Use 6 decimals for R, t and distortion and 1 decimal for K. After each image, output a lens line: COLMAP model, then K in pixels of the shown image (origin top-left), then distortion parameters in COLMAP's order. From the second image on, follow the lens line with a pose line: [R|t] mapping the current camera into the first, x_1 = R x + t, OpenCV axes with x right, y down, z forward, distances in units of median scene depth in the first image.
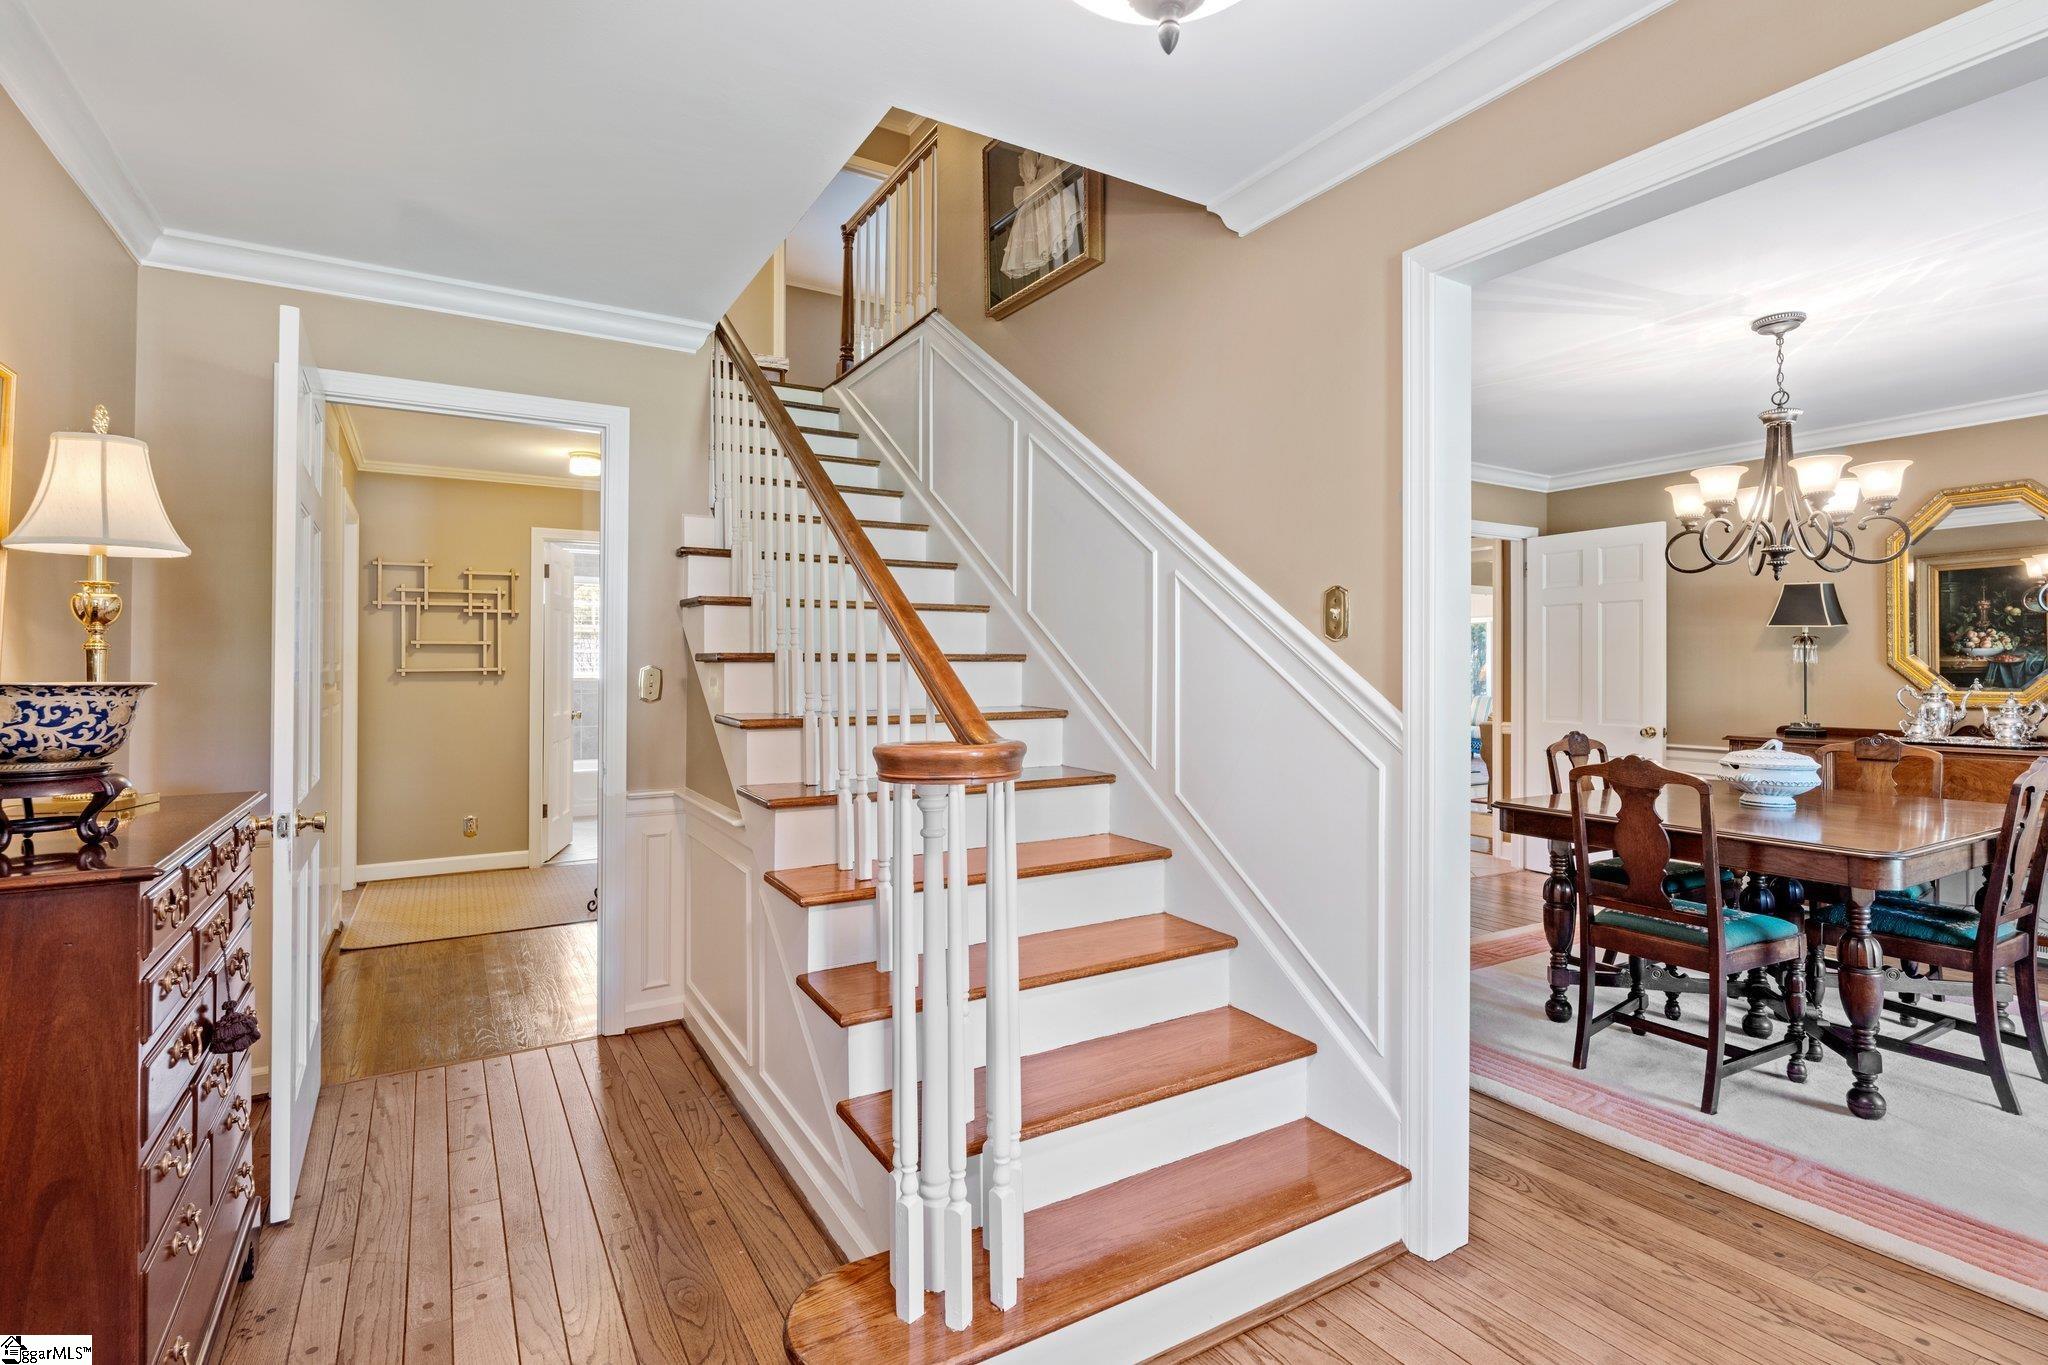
lens RADIAL K [[983.8, 0, 1025.1], [0, 983.8, 651.9], [0, 0, 1]] dist [-0.001348, 0.000146]
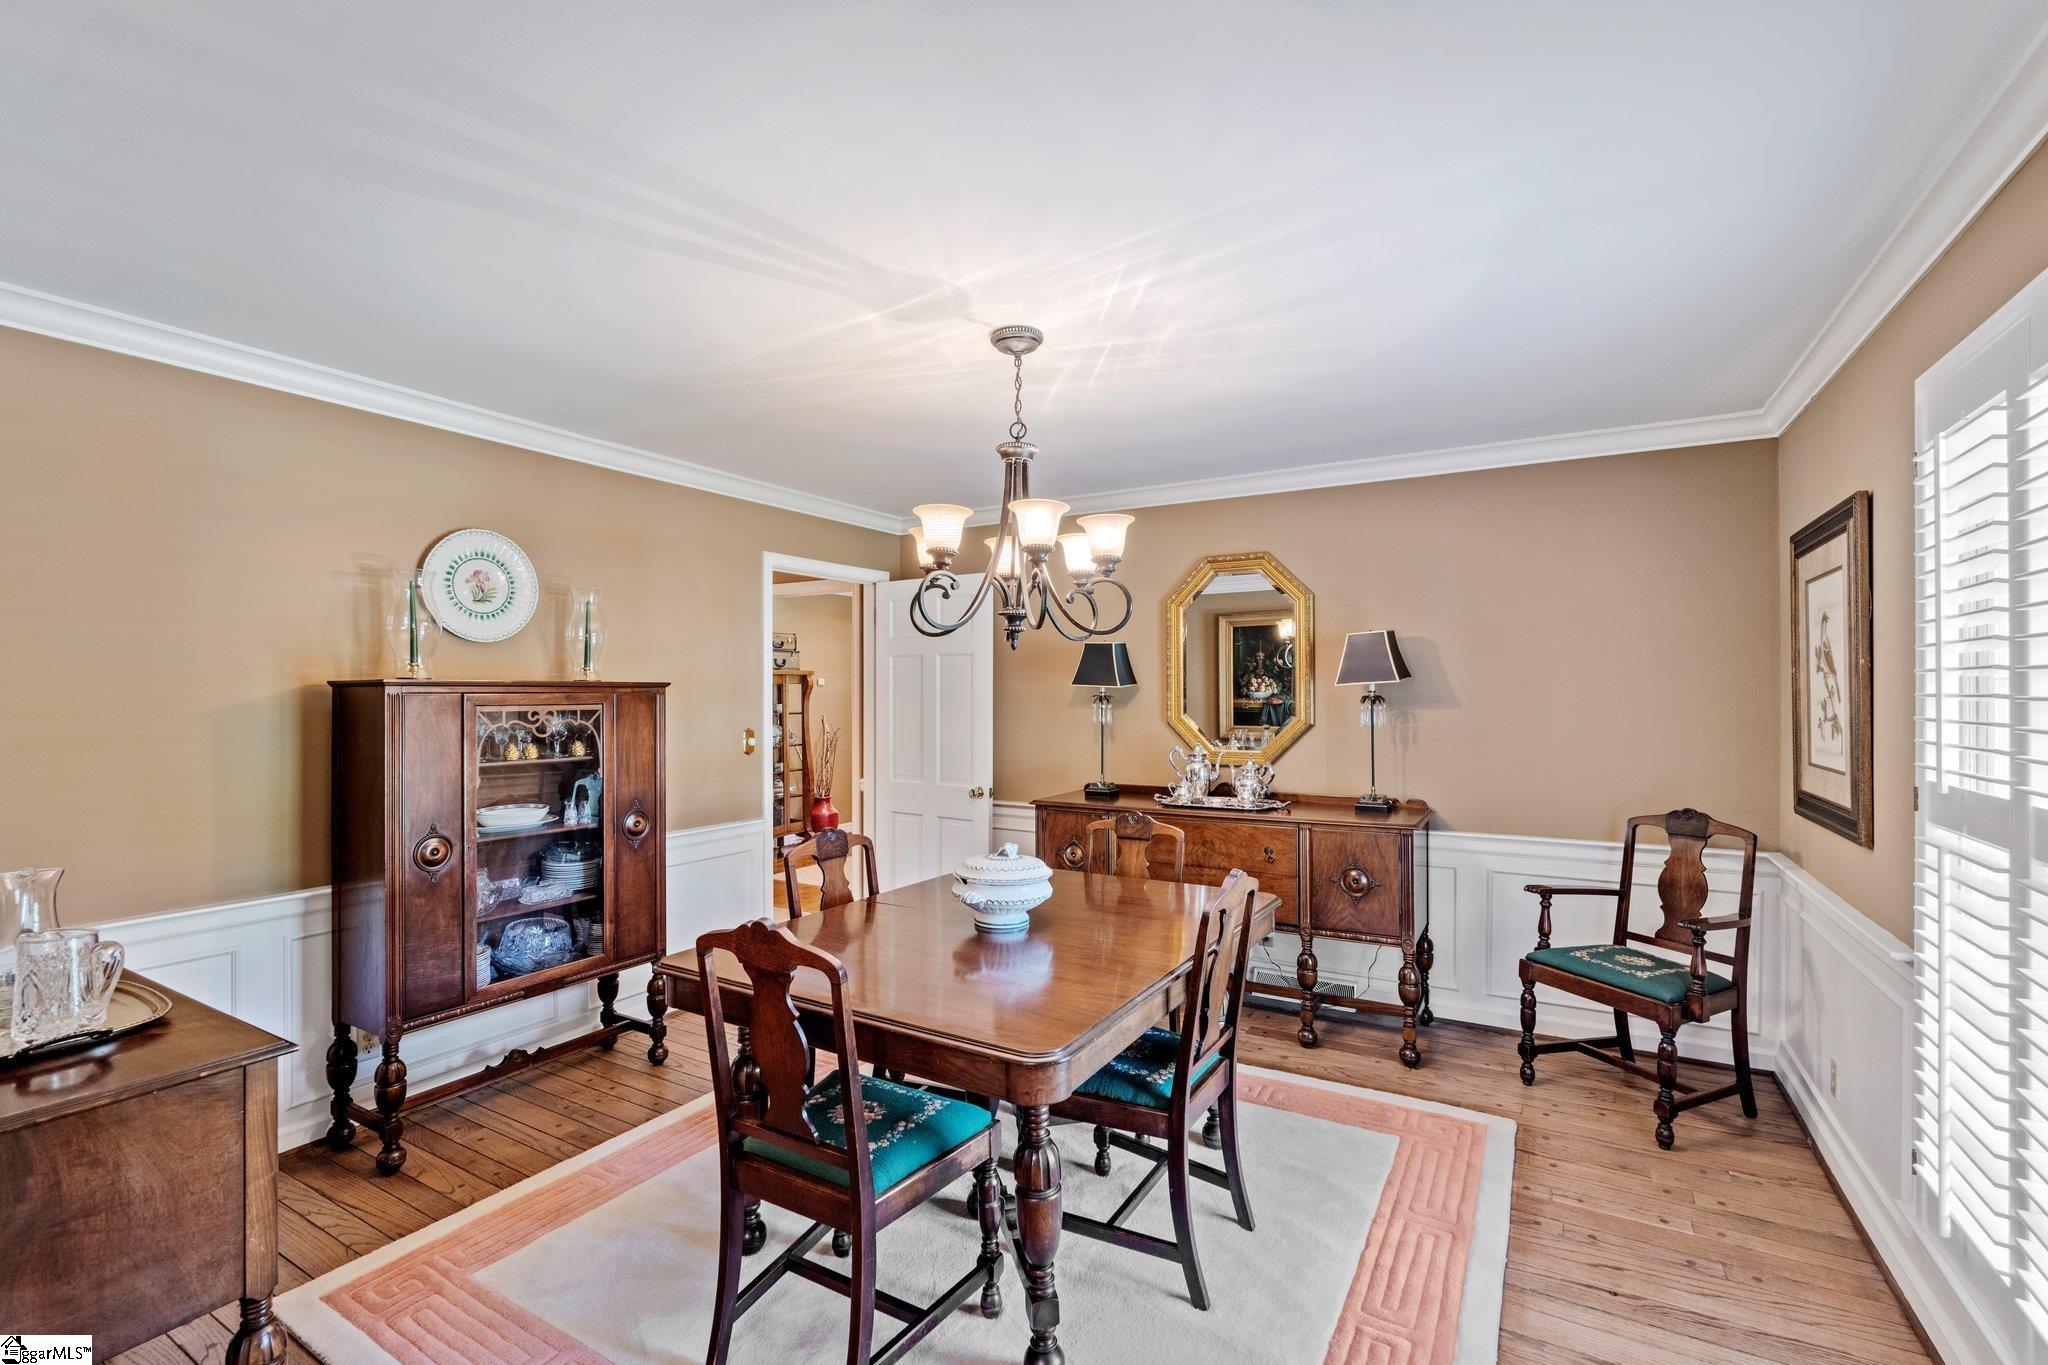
lens RADIAL K [[919.6, 0, 1024.0], [0, 919.6, 682.5], [0, 0, 1]] dist [-0.001675, -0.000334]
pose [[0.879980, -0.000571, 0.475010, 0.354131], [-0.002917, 0.999974, 0.006606, -0.044299], [-0.475002, -0.007199, 0.879956, 0.274254]]
